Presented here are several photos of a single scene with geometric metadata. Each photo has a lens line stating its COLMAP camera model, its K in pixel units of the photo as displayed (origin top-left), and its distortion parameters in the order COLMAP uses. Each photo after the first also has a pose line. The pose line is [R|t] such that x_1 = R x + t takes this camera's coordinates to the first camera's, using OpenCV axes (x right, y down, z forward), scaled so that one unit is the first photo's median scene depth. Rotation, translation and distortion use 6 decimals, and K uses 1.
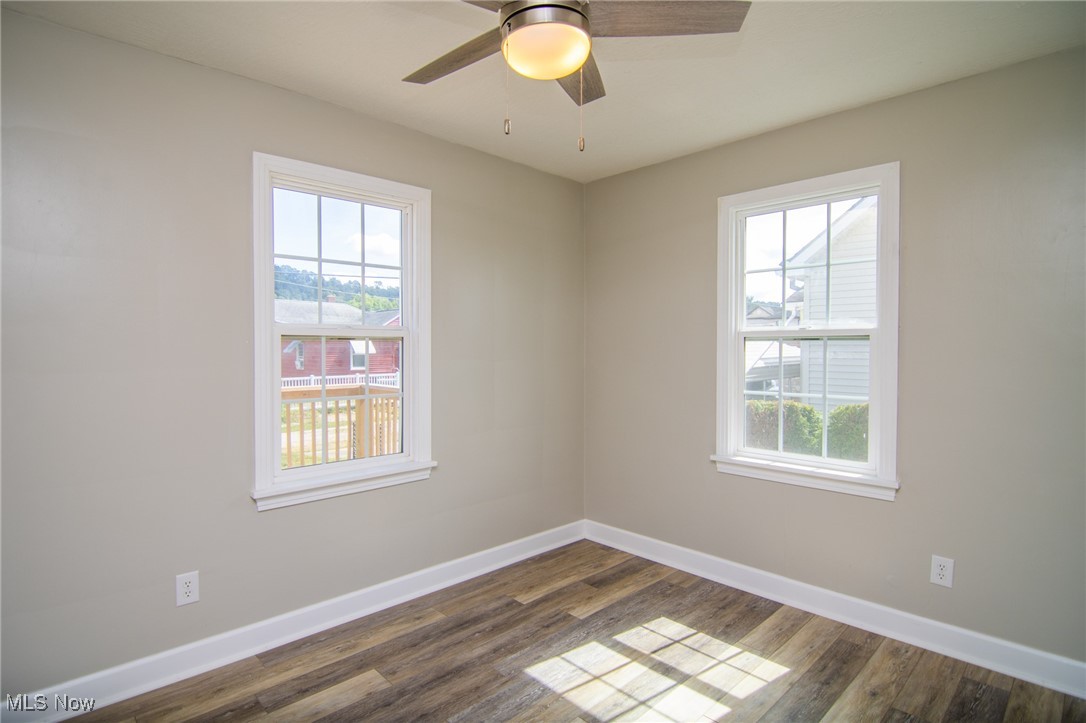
lens RADIAL K [[562.9, 0, 549.5], [0, 562.9, 364.9], [0, 0, 1]] dist [0.000999, -0.000901]
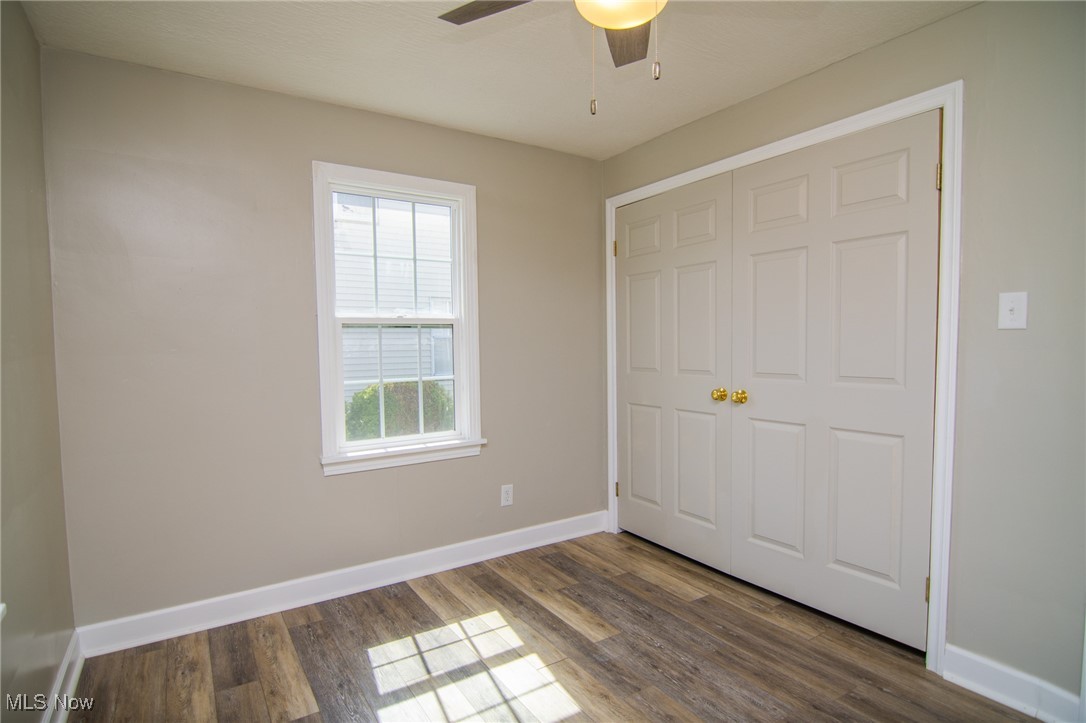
lens RADIAL K [[562.9, 0, 549.5], [0, 562.9, 364.9], [0, 0, 1]] dist [0.000999, -0.000901]
pose [[0.193822, -0.051444, 0.979687, -0.568596], [0.037314, 0.998288, 0.045039, -0.012353], [-0.980327, 0.027826, 0.195410, 0.557184]]
